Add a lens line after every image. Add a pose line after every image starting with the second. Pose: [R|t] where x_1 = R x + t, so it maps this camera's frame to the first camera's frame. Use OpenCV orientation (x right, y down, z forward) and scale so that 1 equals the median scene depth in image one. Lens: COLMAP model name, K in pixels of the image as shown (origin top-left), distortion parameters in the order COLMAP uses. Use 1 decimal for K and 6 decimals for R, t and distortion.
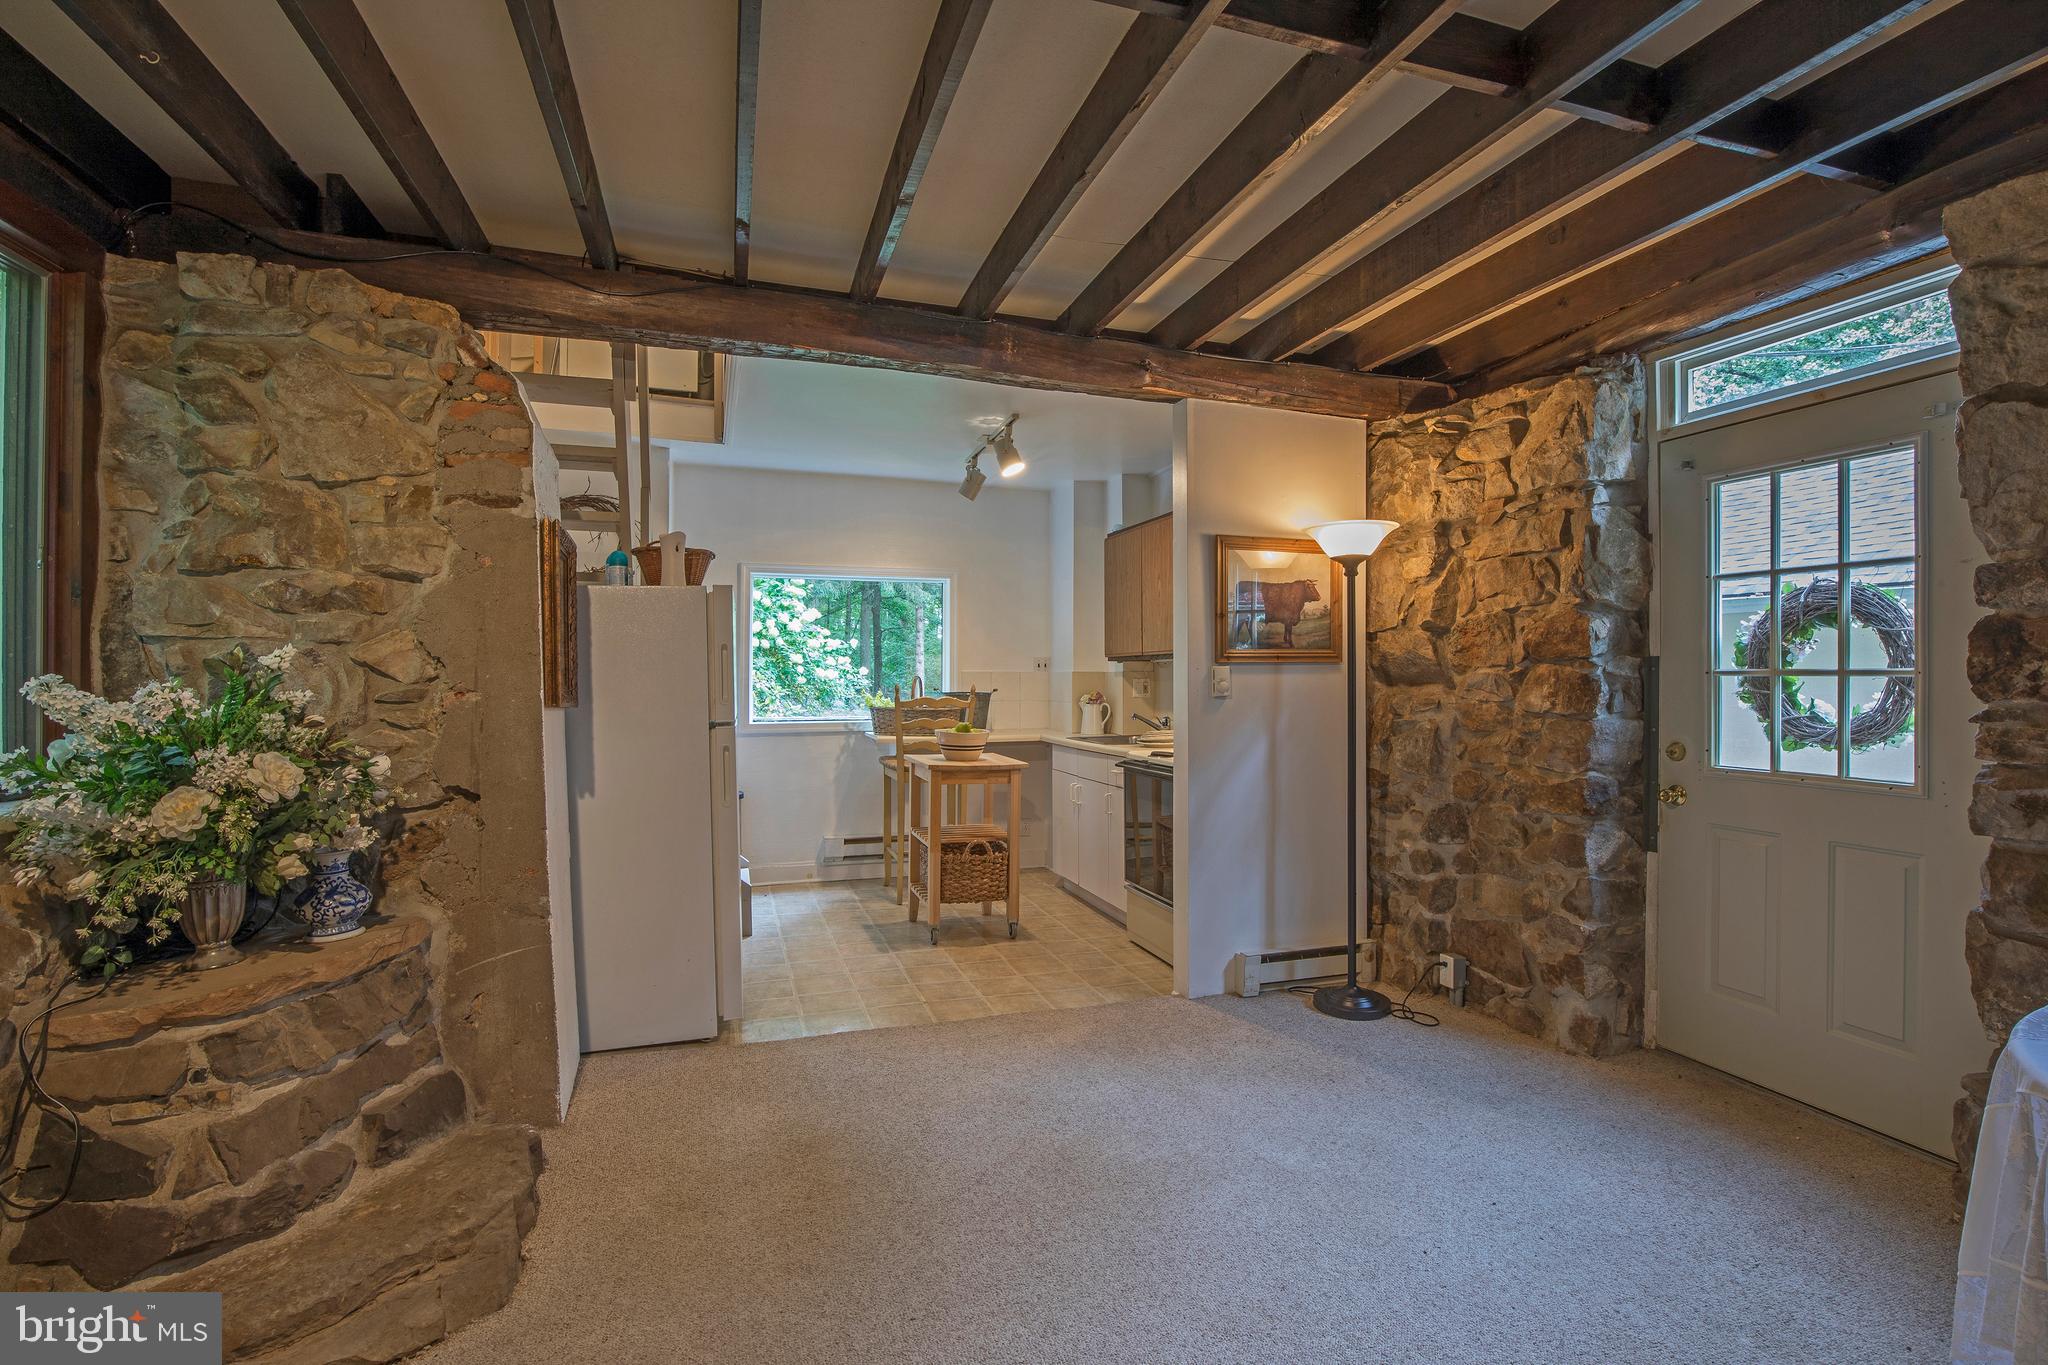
lens RADIAL K [[933.4, 0, 1032.1], [0, 933.4, 678.8], [0, 0, 1]] dist [-0.043902, 0.007063]
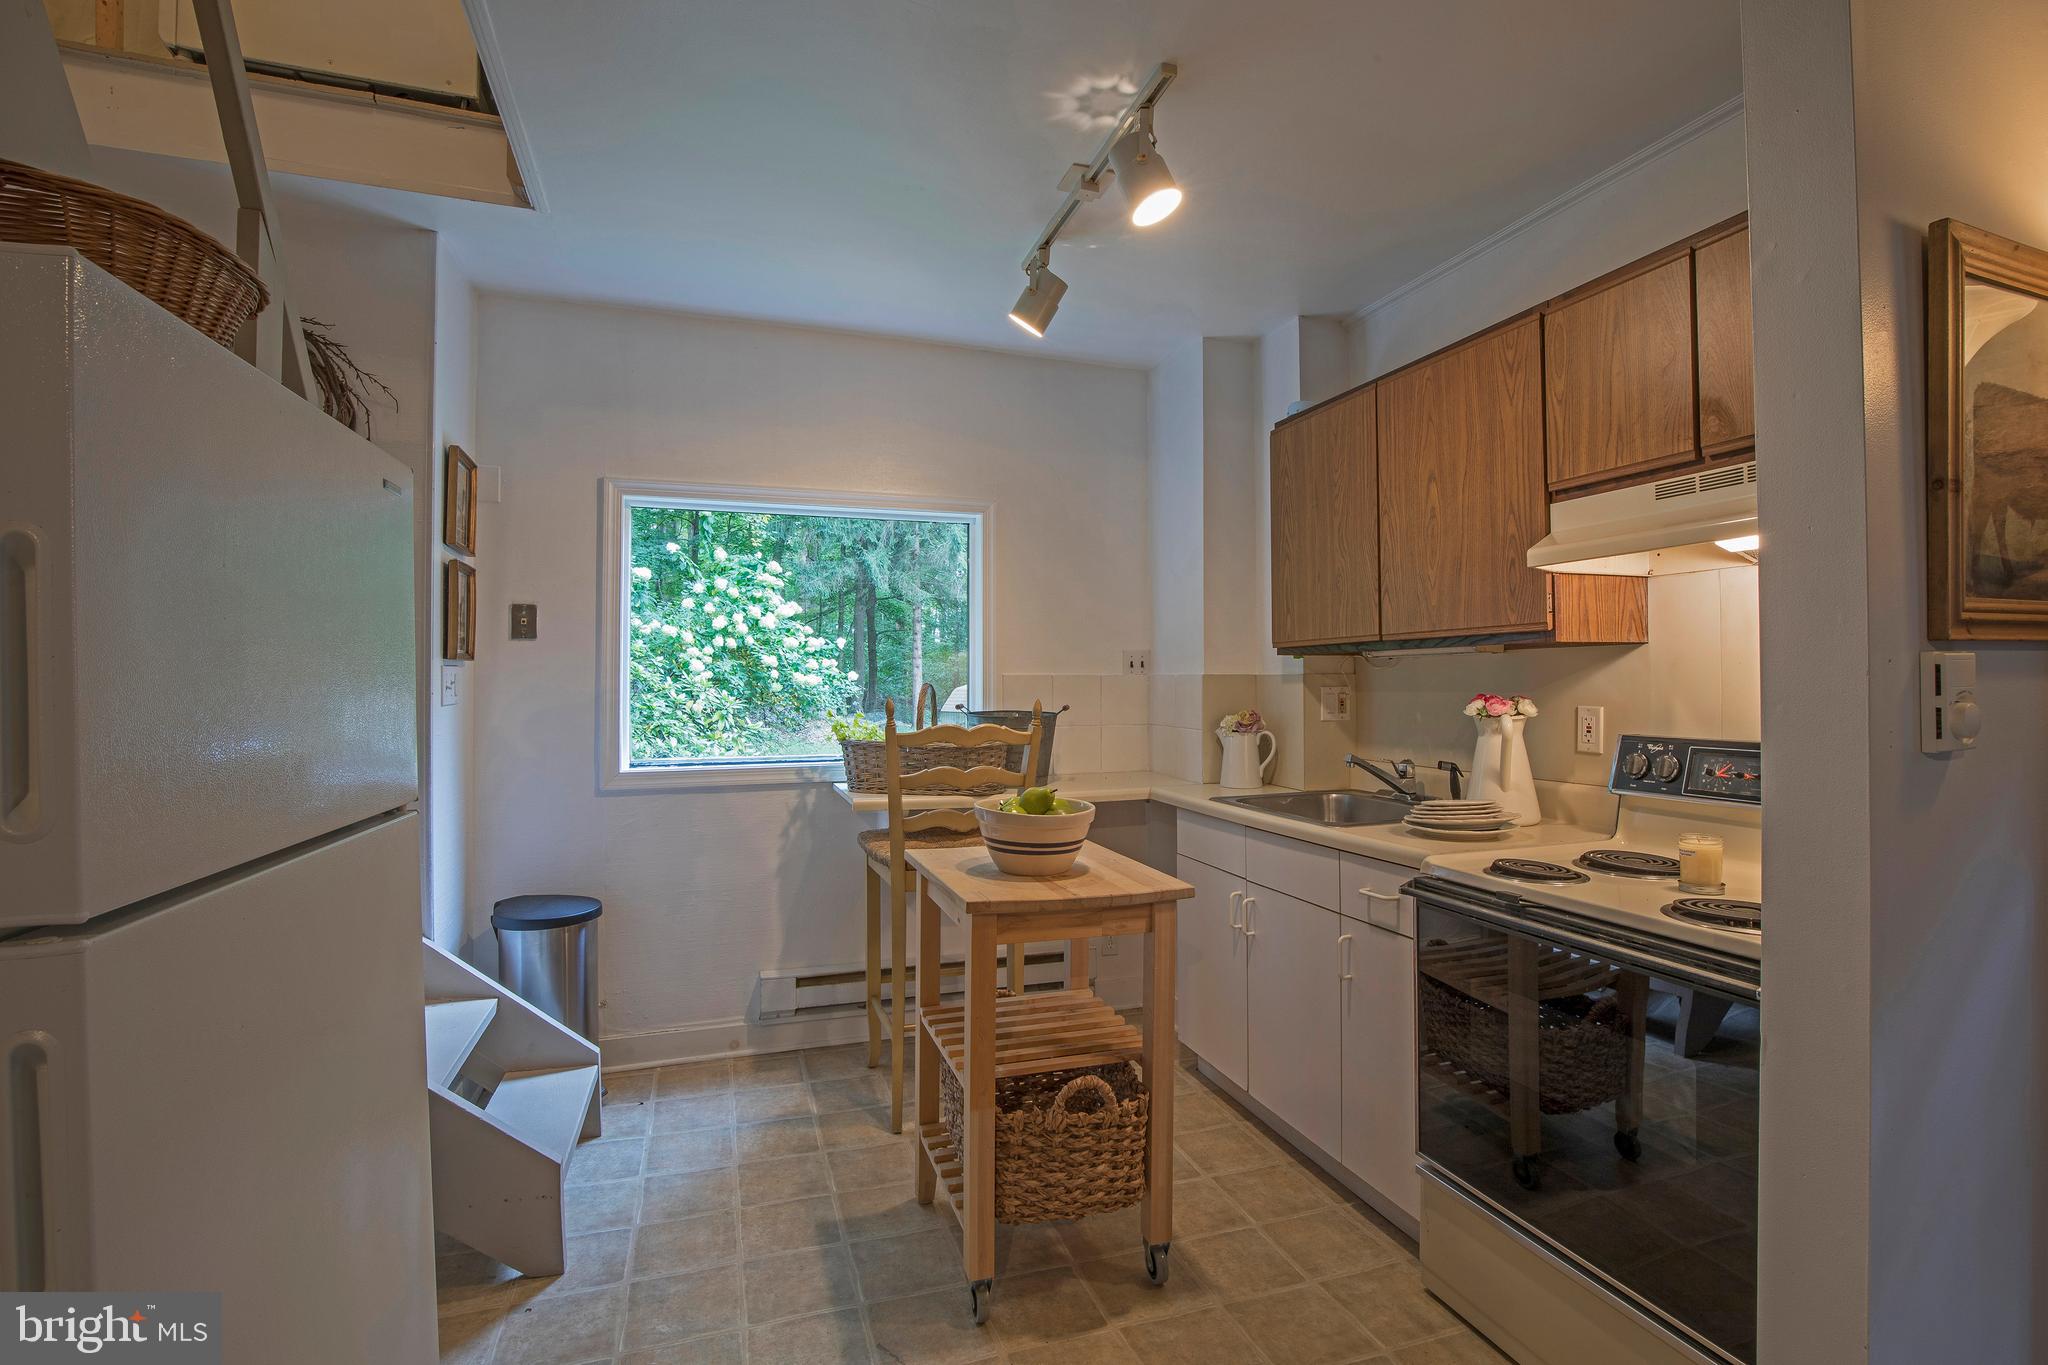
lens RADIAL K [[933.4, 0, 1032.1], [0, 933.4, 678.8], [0, 0, 1]] dist [-0.043902, 0.007063]
pose [[0.999986, -0.003461, 0.003942, -0.062301], [0.003481, 0.999981, -0.005080, -0.002581], [-0.003924, 0.005094, 0.999979, 0.442582]]
